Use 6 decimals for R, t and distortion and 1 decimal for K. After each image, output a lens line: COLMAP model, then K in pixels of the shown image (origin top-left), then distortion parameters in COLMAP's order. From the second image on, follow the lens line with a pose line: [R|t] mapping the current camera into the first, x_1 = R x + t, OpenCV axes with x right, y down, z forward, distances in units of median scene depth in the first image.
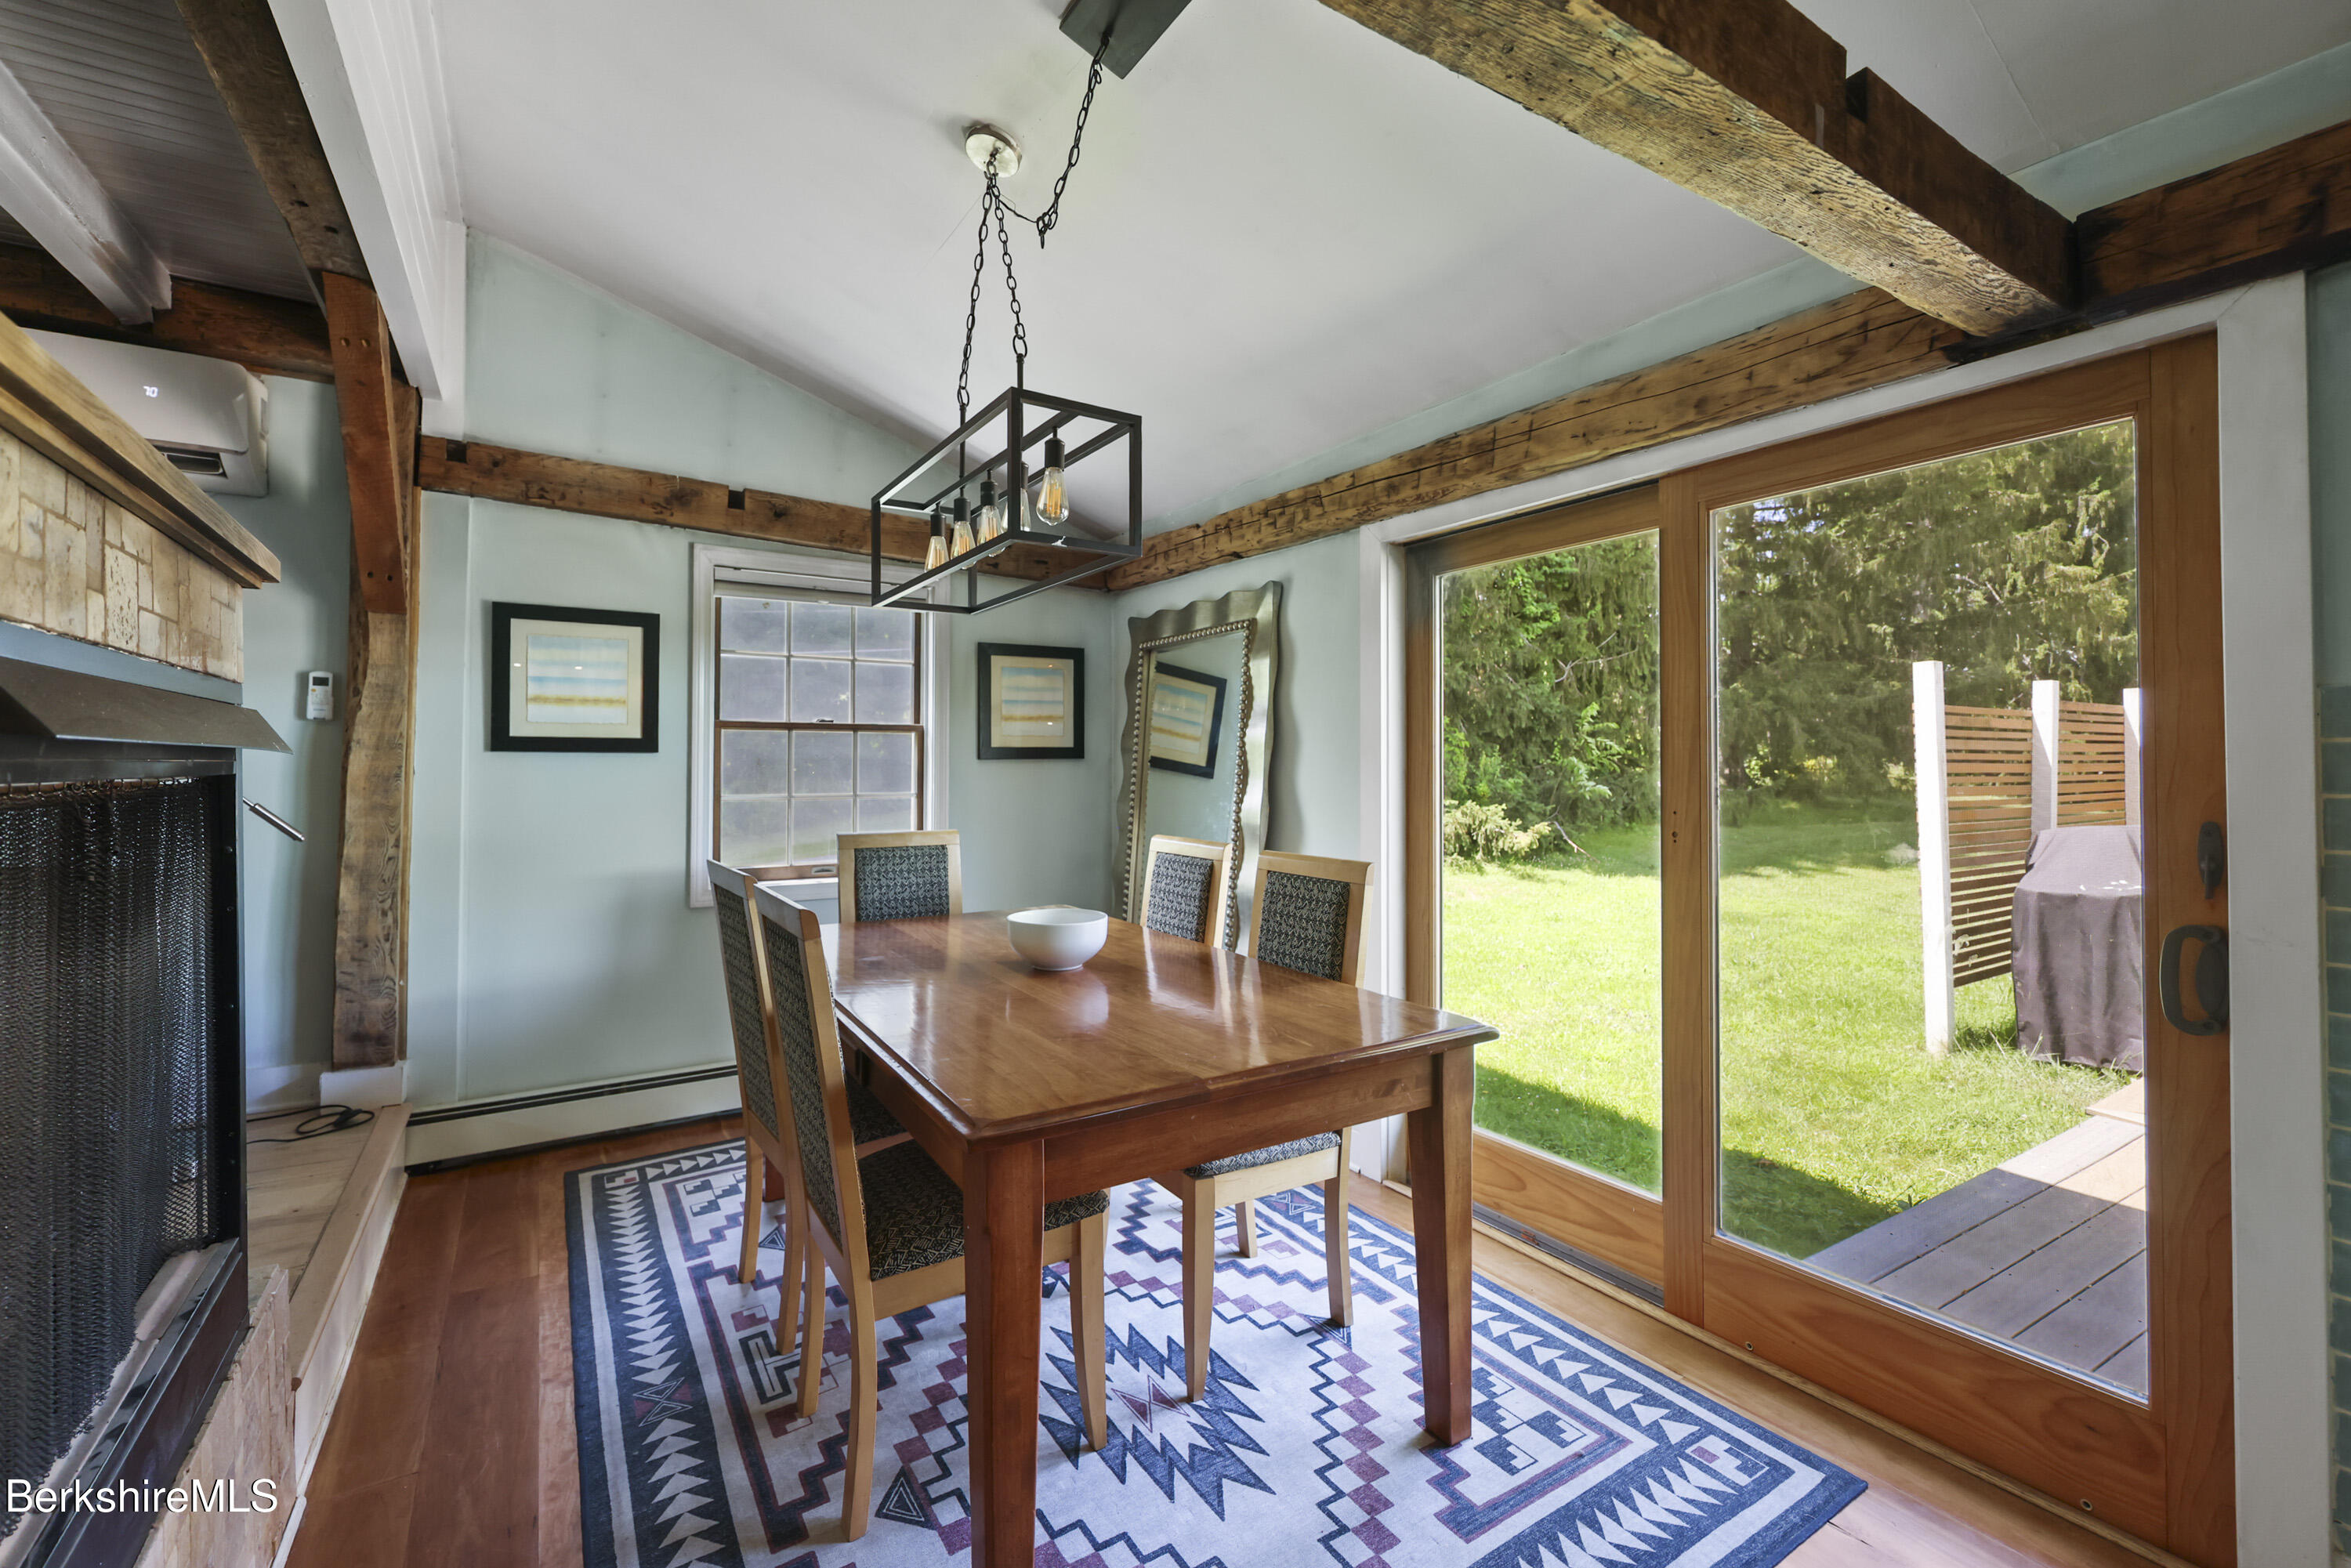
lens RADIAL K [[976.0, 0, 1168.0], [0, 976.0, 749.8], [0, 0, 1]] dist [-0.000977, -0.000737]
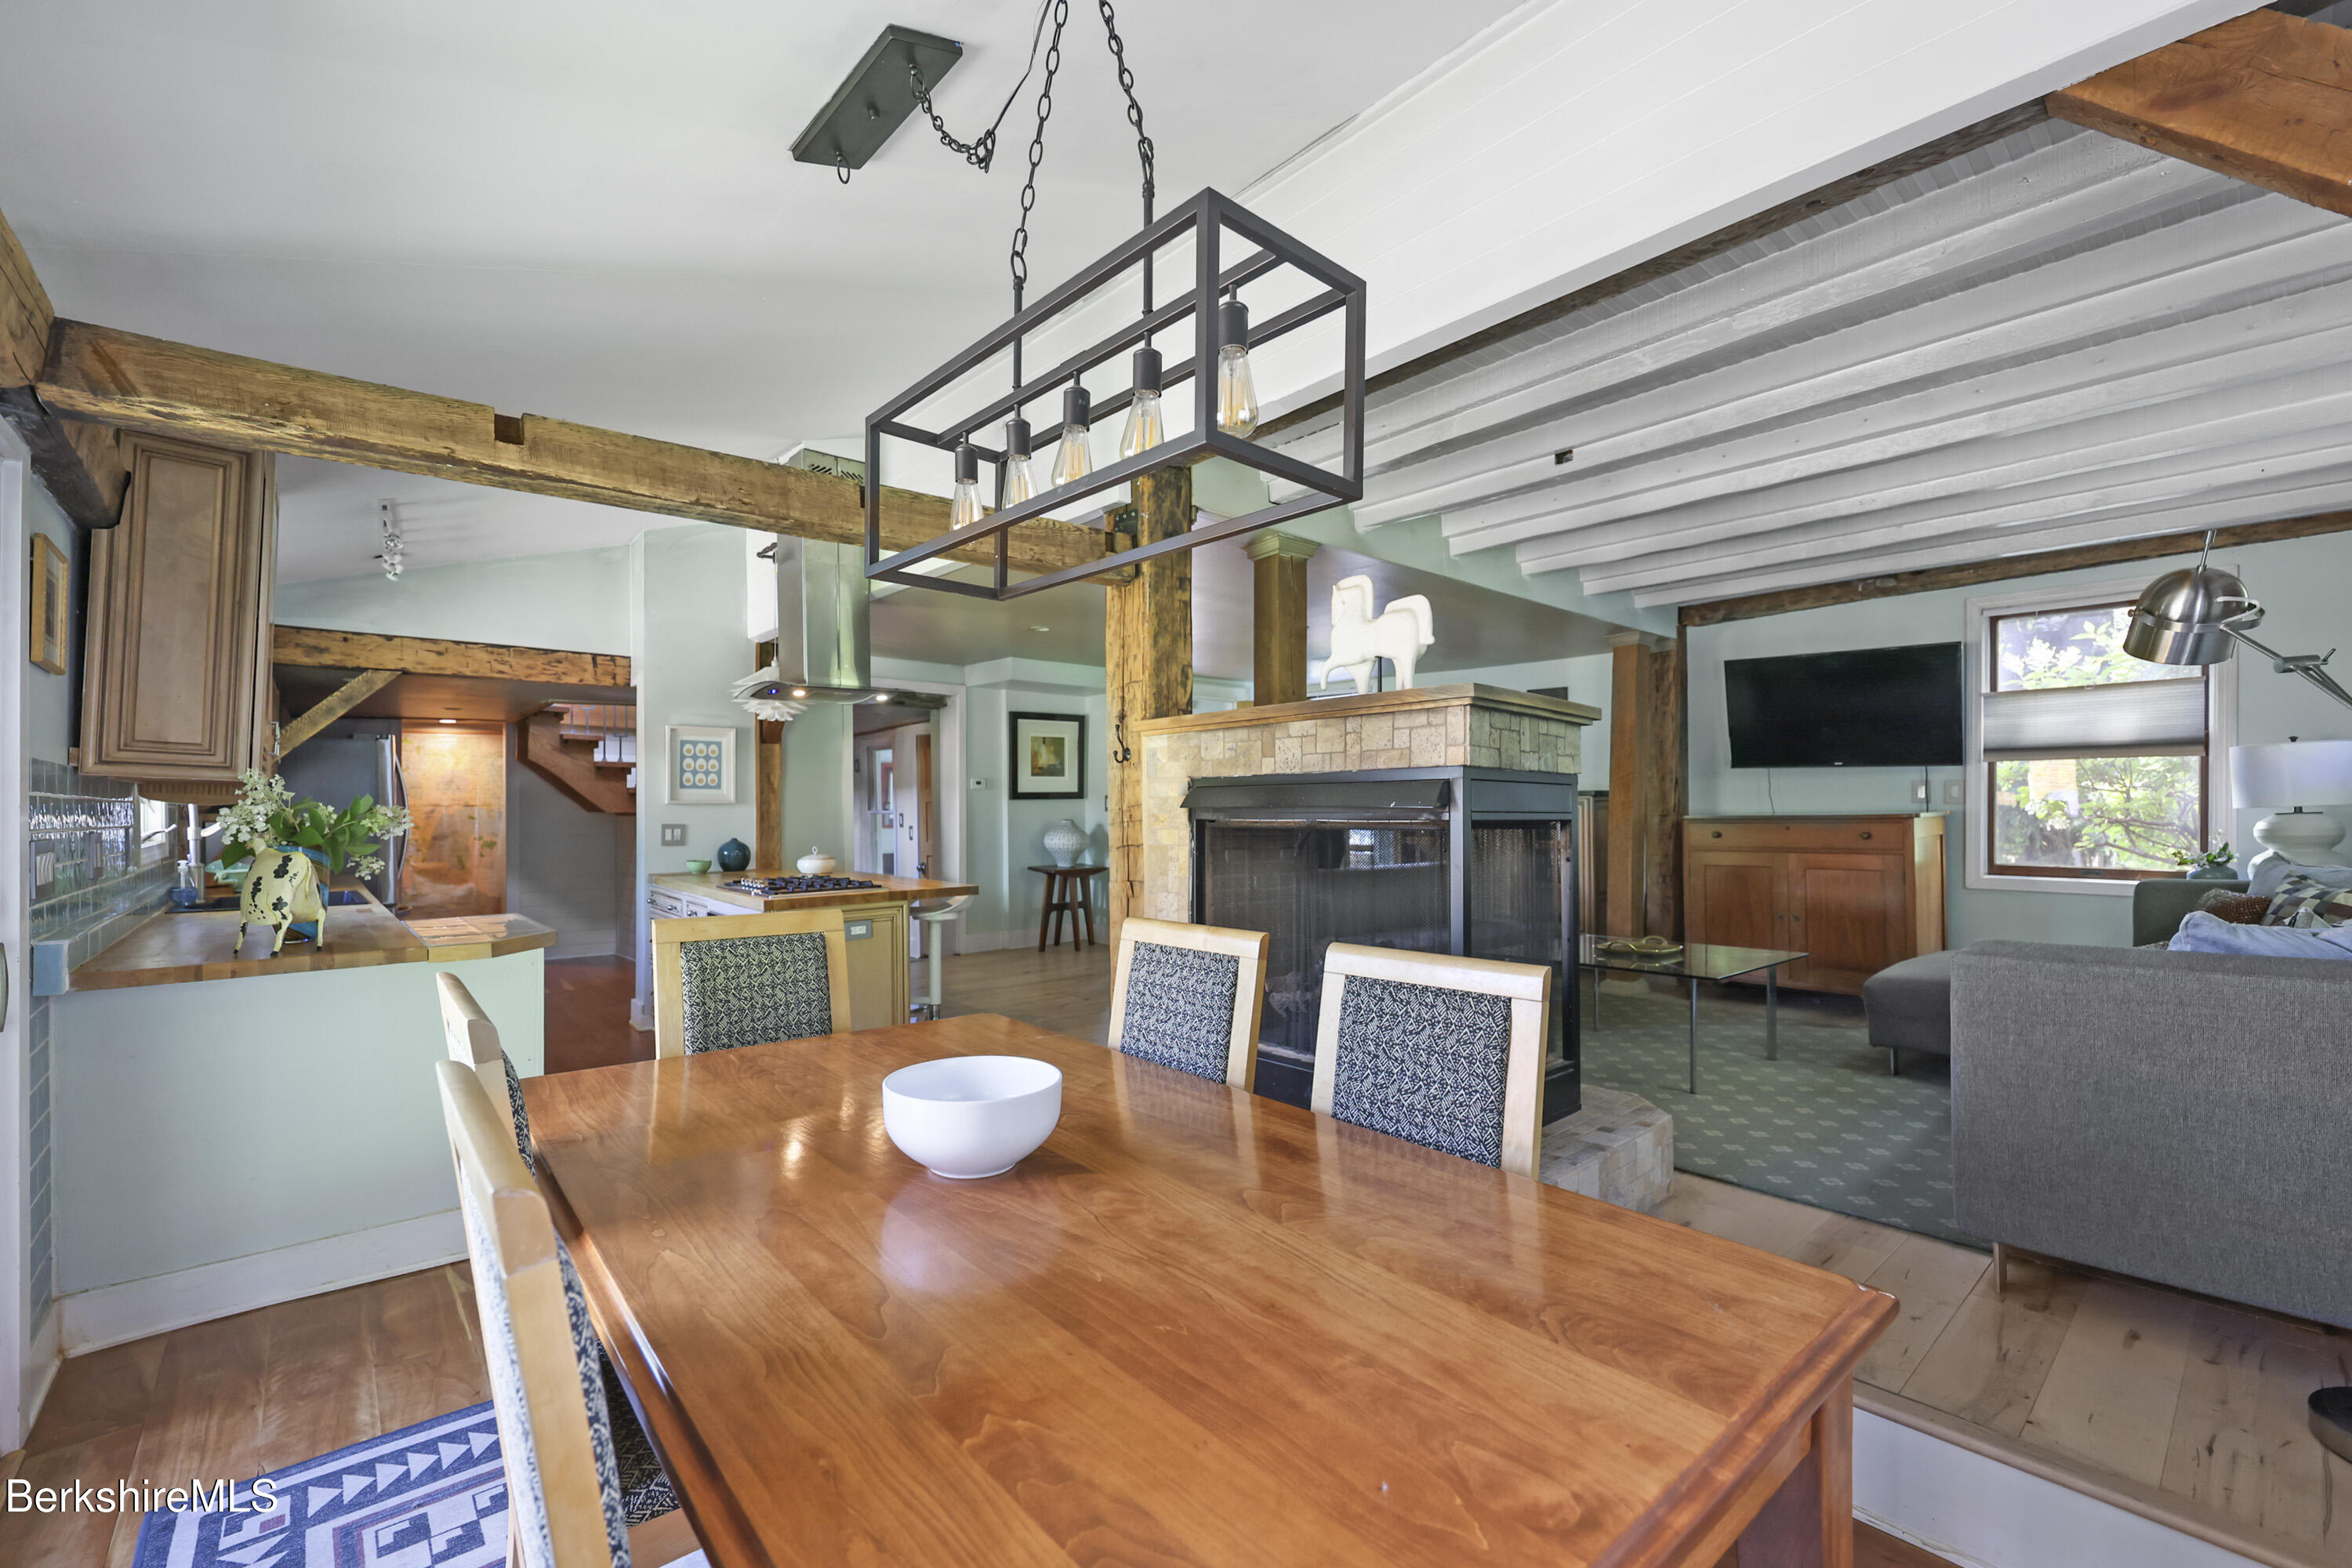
lens RADIAL K [[976.4, 0, 1178.8], [0, 976.4, 814.8], [0, 0, 1]] dist [-0.000977, -0.000737]
pose [[-0.988517, -0.004229, -0.151050, -0.106907], [-0.001919, 0.999879, -0.015436, 0.017941], [0.151097, -0.014969, -0.988406, 1.173062]]
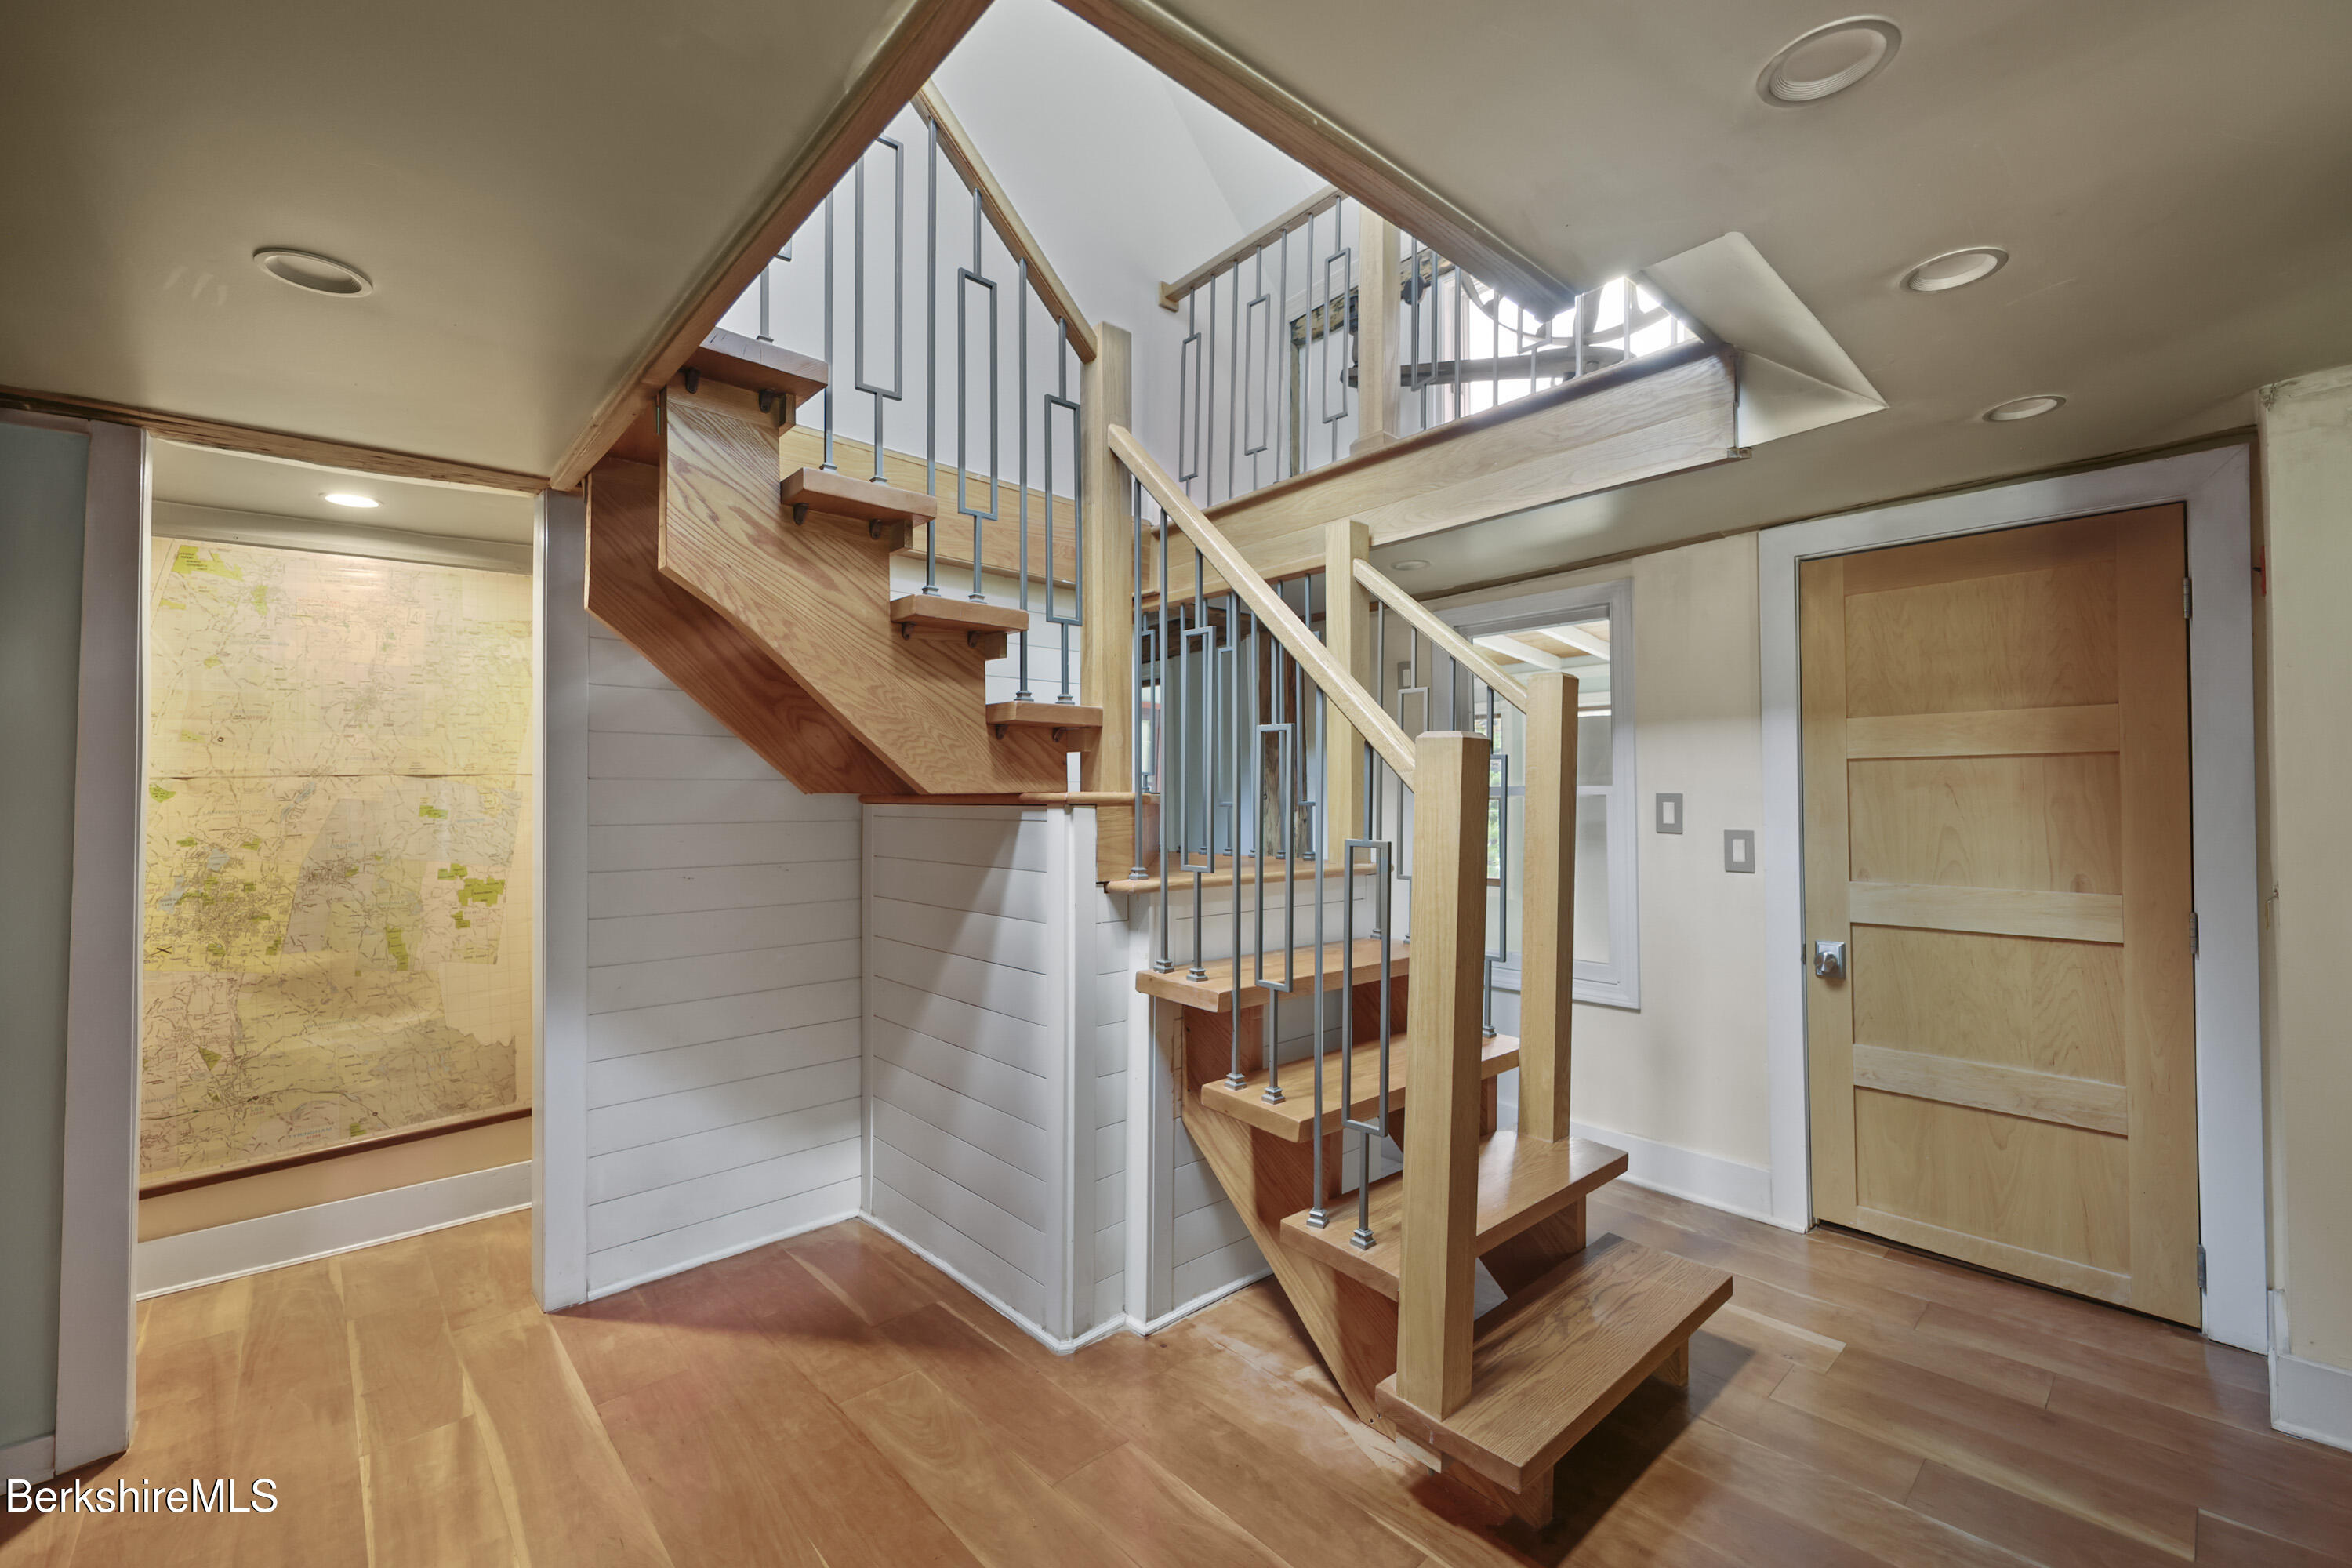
lens RADIAL K [[976.4, 0, 1183.6], [0, 976.4, 774.2], [0, 0, 1]] dist [-0.000977, -0.000737]
pose [[-0.987081, -0.004277, -0.160166, 0.891452], [0.001006, 0.999458, -0.032889, -0.015968], [0.160220, -0.032625, -0.986542, -0.817681]]
